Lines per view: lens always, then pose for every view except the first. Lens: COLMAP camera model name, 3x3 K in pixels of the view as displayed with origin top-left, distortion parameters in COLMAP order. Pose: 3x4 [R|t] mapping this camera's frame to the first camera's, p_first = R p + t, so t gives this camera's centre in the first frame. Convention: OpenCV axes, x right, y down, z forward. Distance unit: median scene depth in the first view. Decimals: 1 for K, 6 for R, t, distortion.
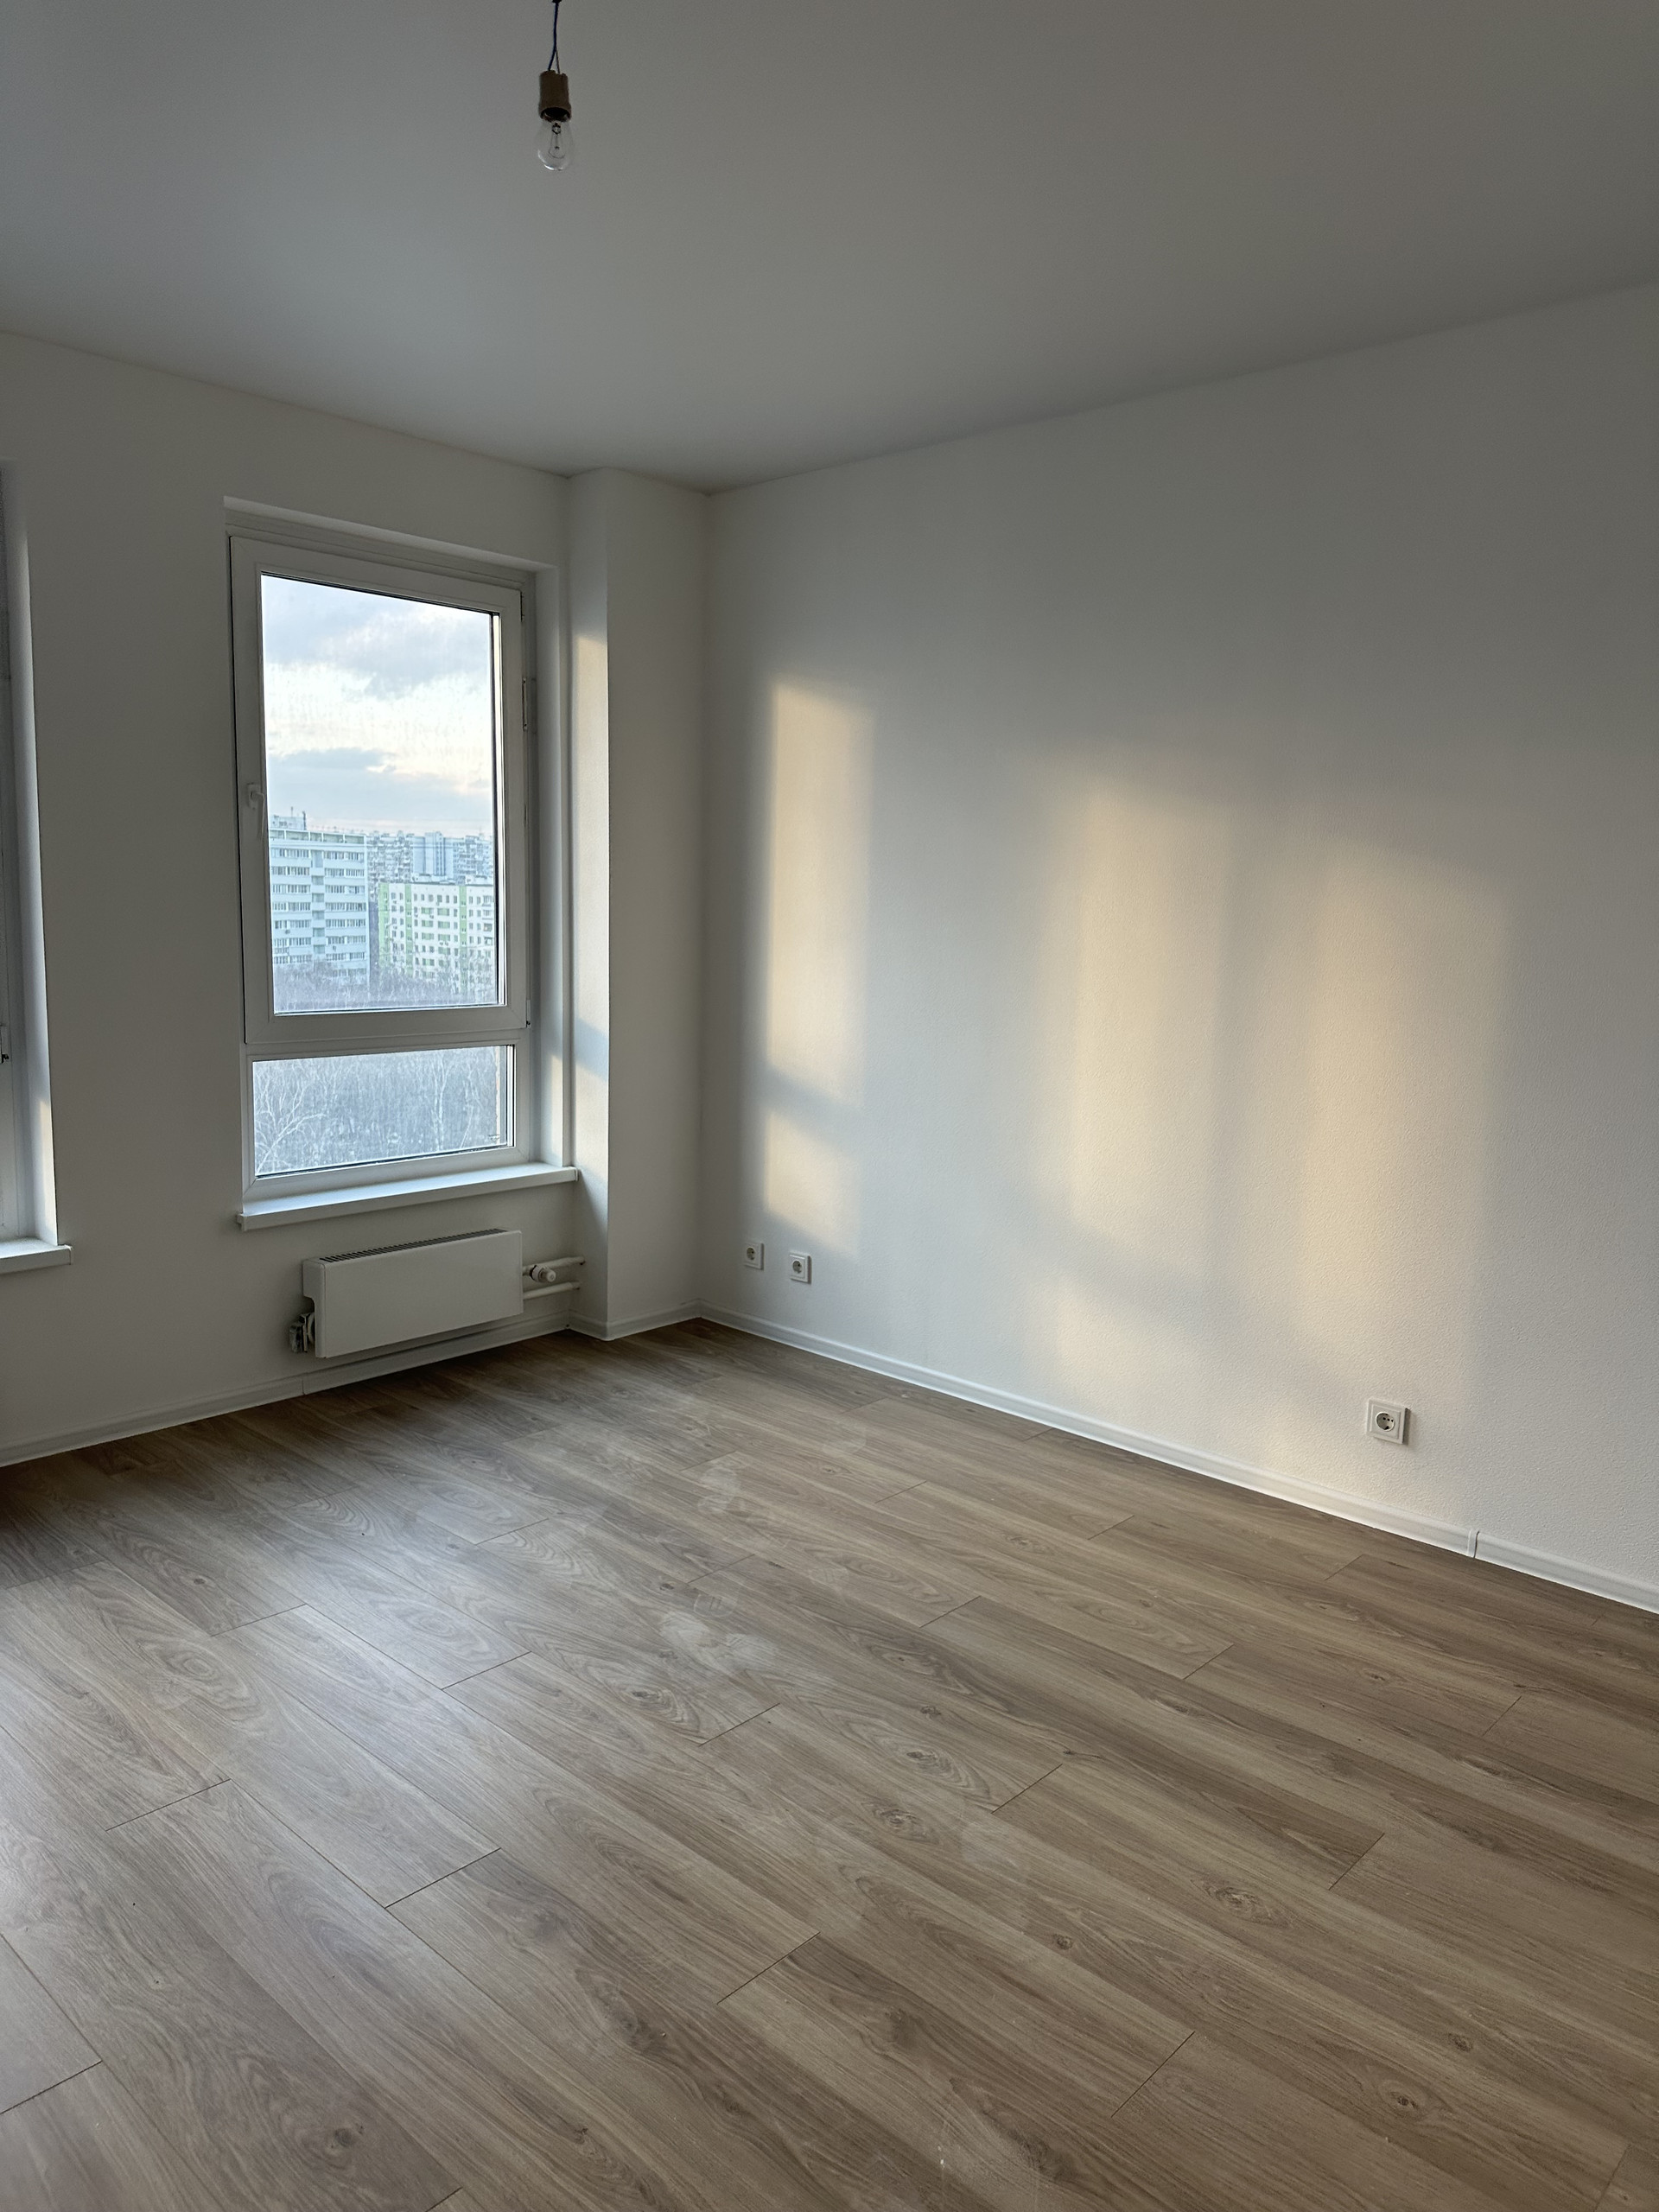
lens RADIAL K [[1537.9, 0, 827.0], [0, 1537.9, 1086.4], [0, 0, 1]] dist [0.086612, -0.134687]
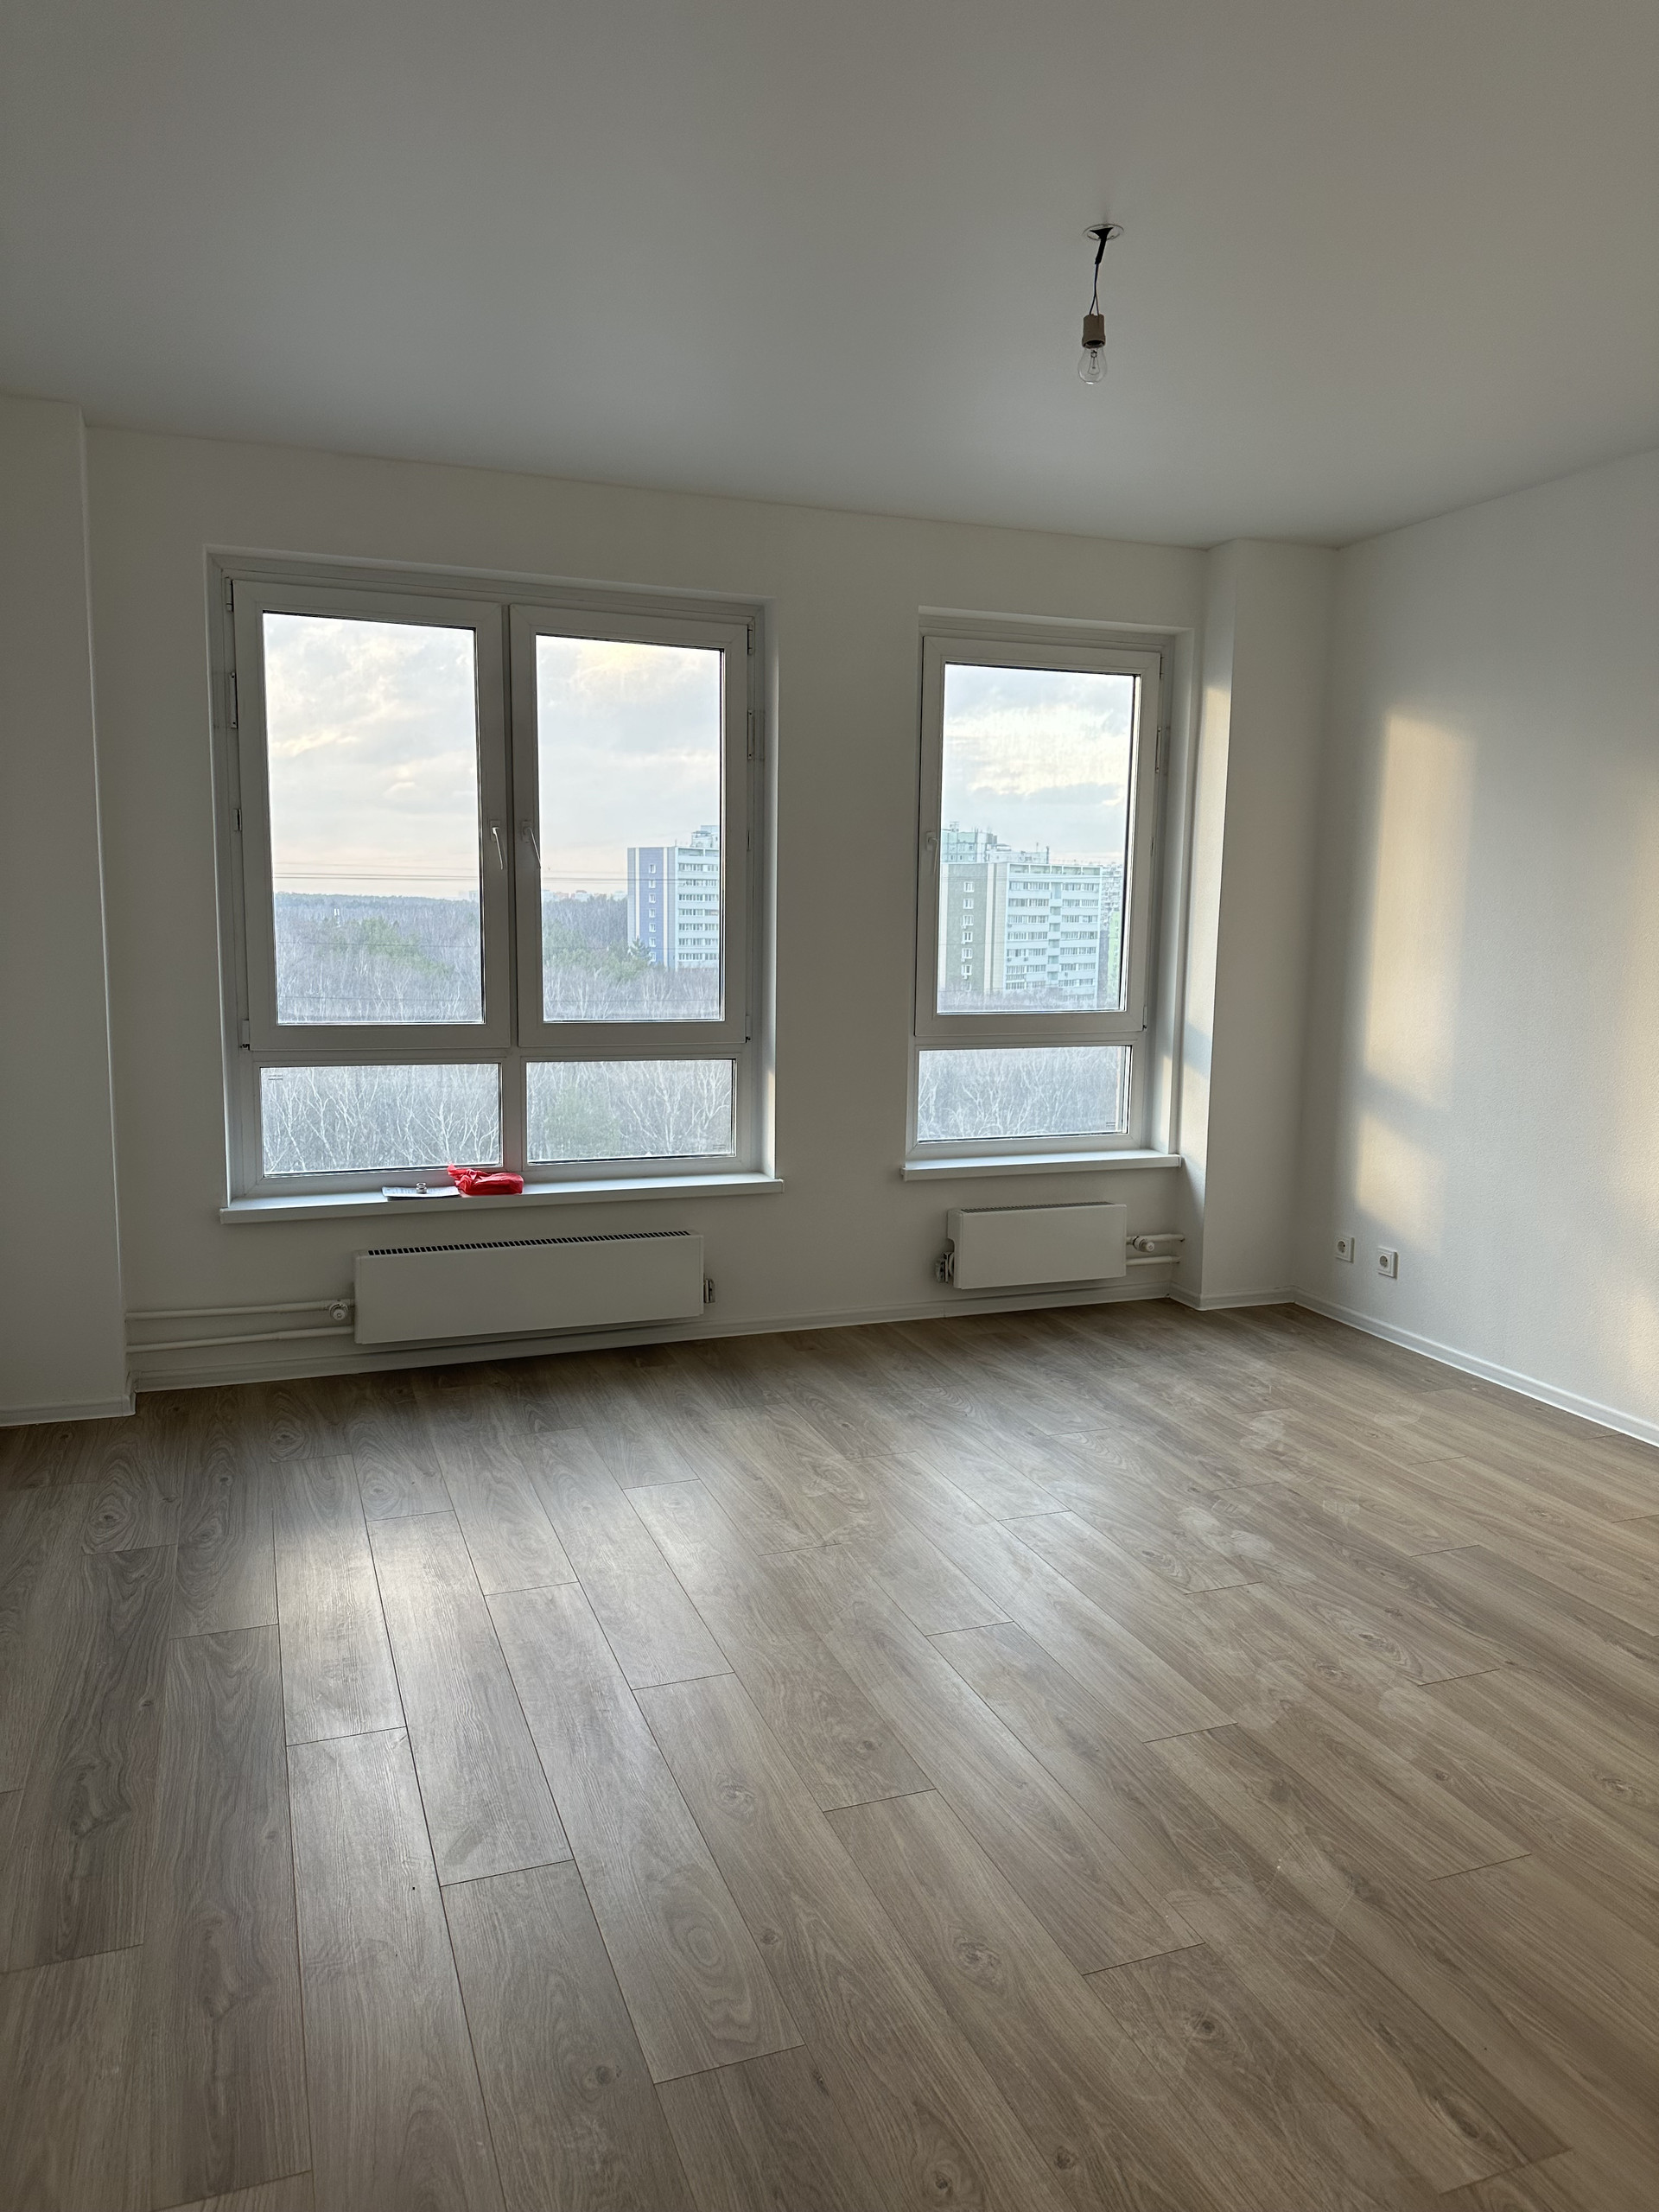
lens RADIAL K [[1545.0, 0, 785.3], [0, 1545.0, 1114.8], [0, 0, 1]] dist [0.008710, -0.030243]
pose [[0.880454, 0.051025, -0.471378, 0.148371], [-0.051236, 0.998610, 0.012395, 0.030568], [0.471355, 0.013238, 0.881844, -0.183435]]
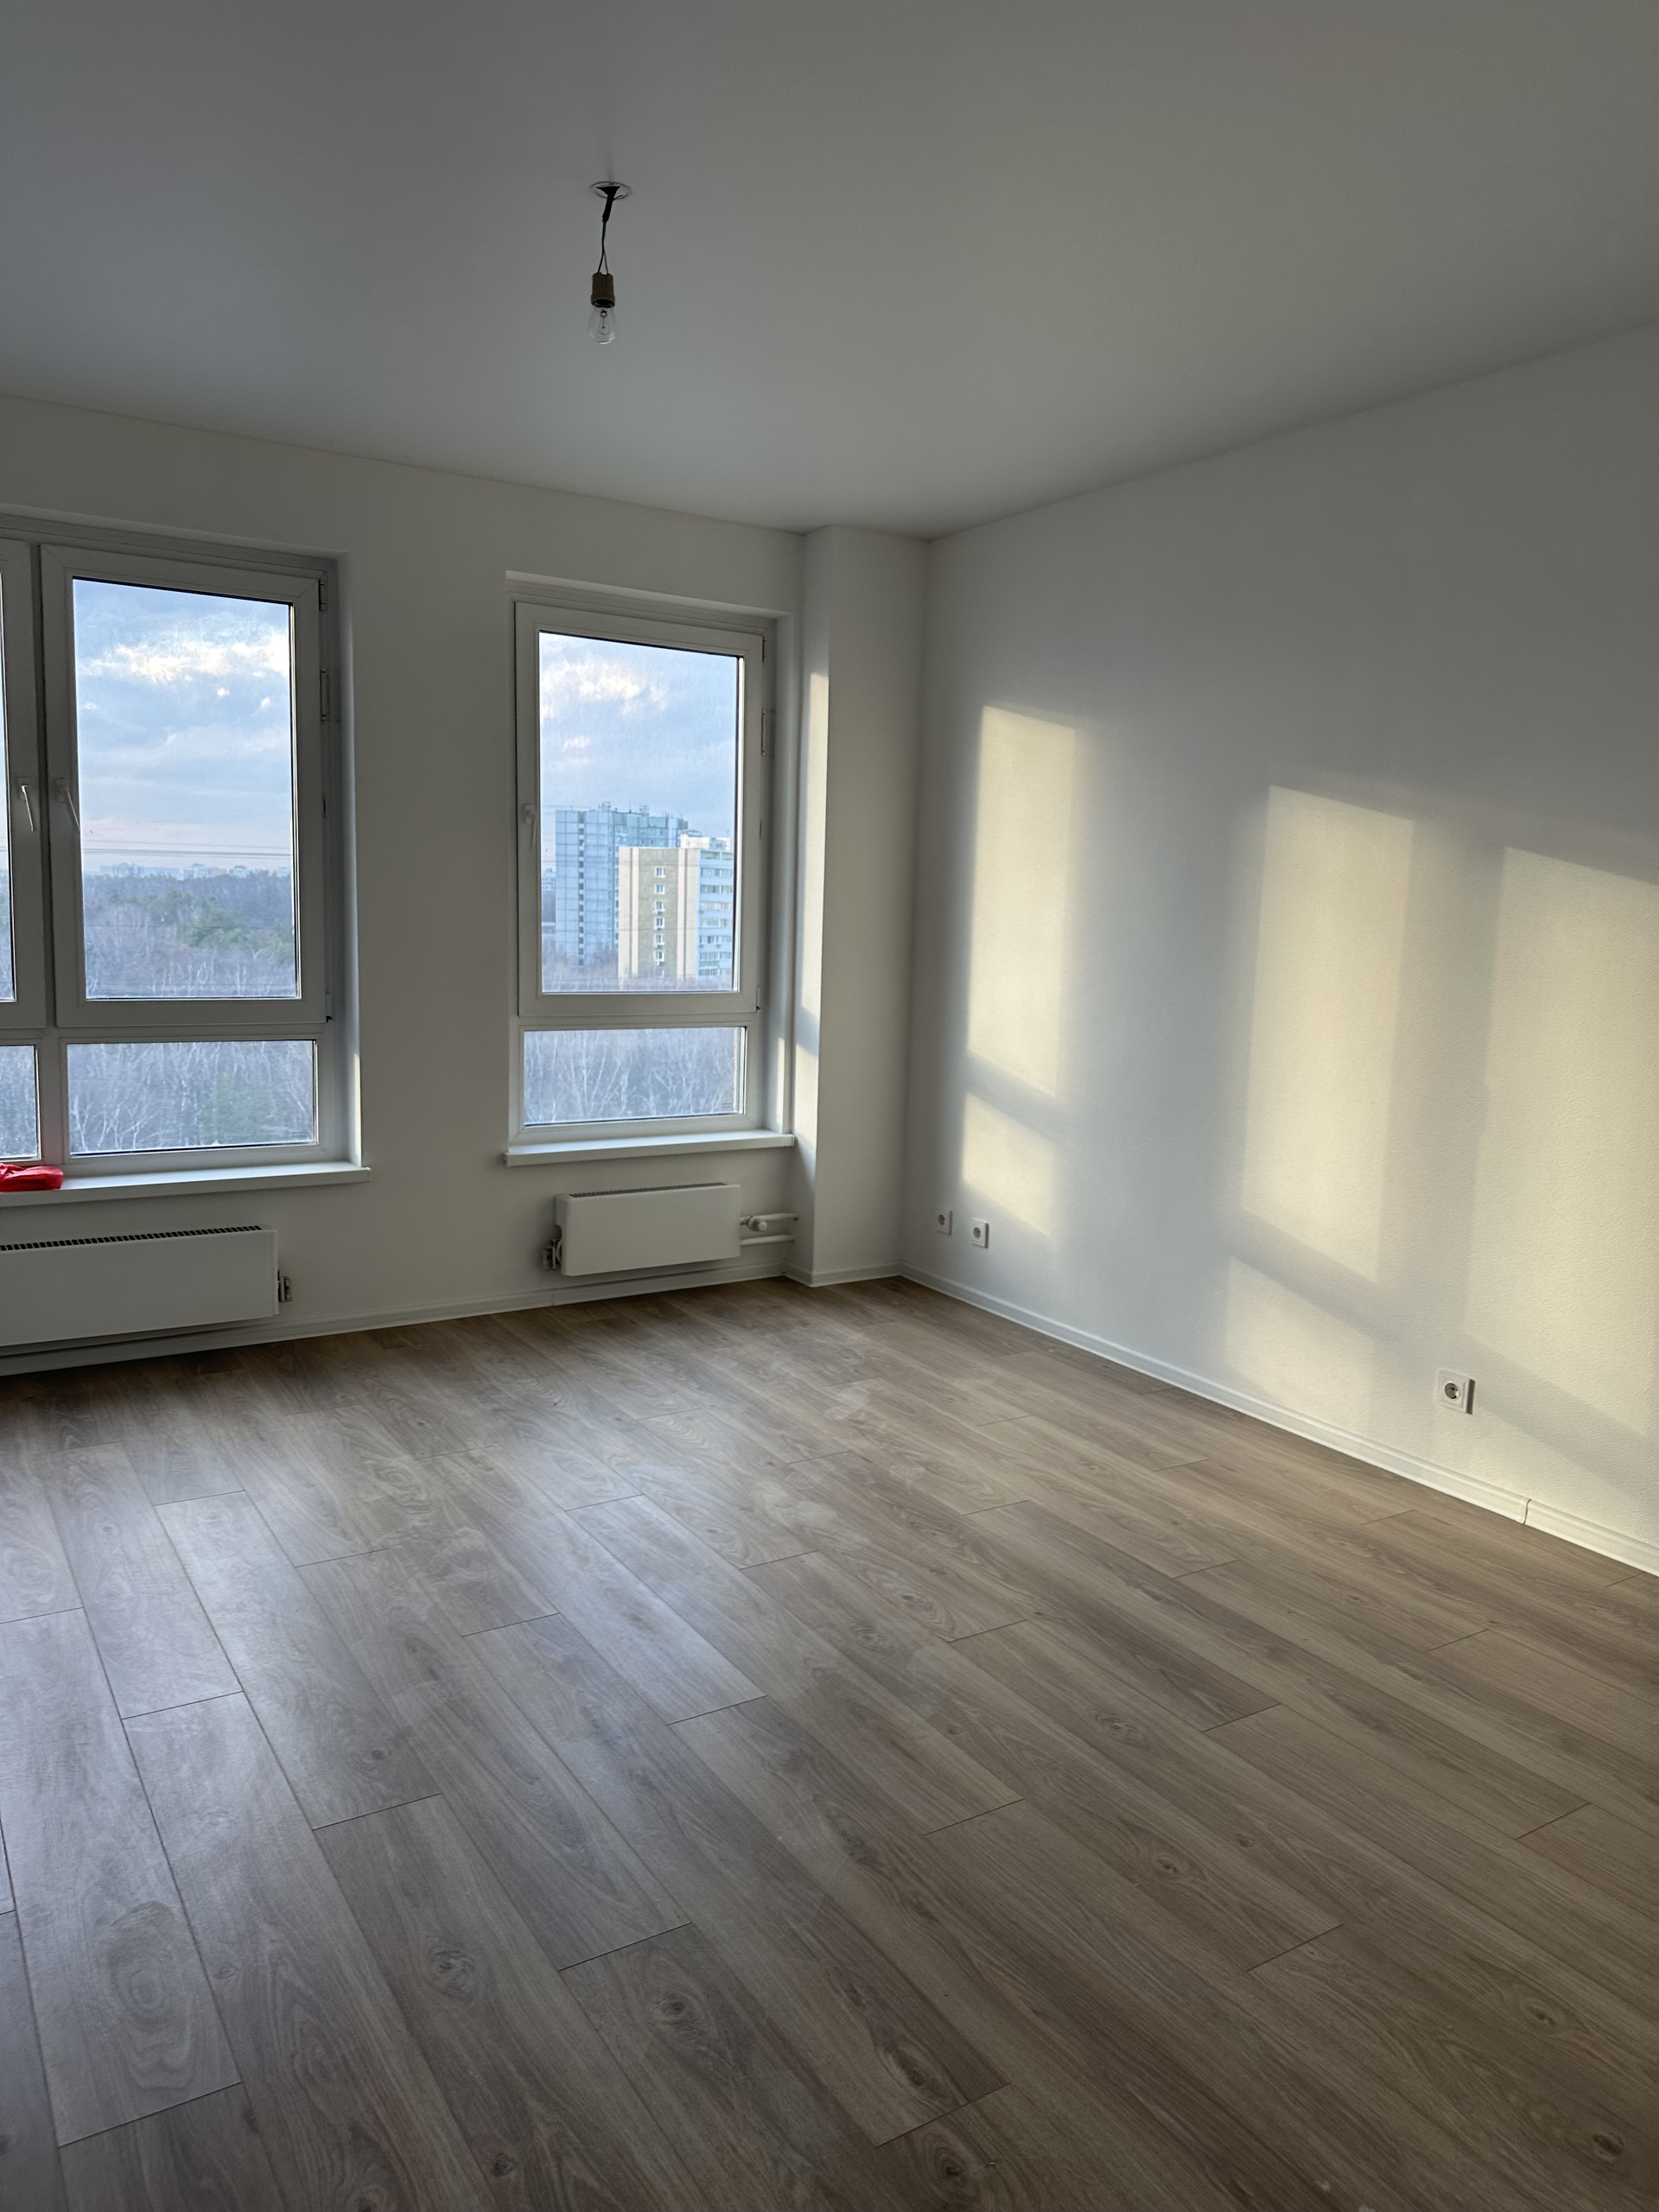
lens RADIAL K [[1558.0, 0, 829.5], [0, 1558.0, 1106.0], [0, 0, 1]] dist [0.008867, -0.038980]
pose [[0.961432, 0.037606, -0.272458, 0.230867], [-0.037805, 0.999275, 0.004521, 0.032715], [0.272431, 0.005954, 0.962157, -0.135064]]
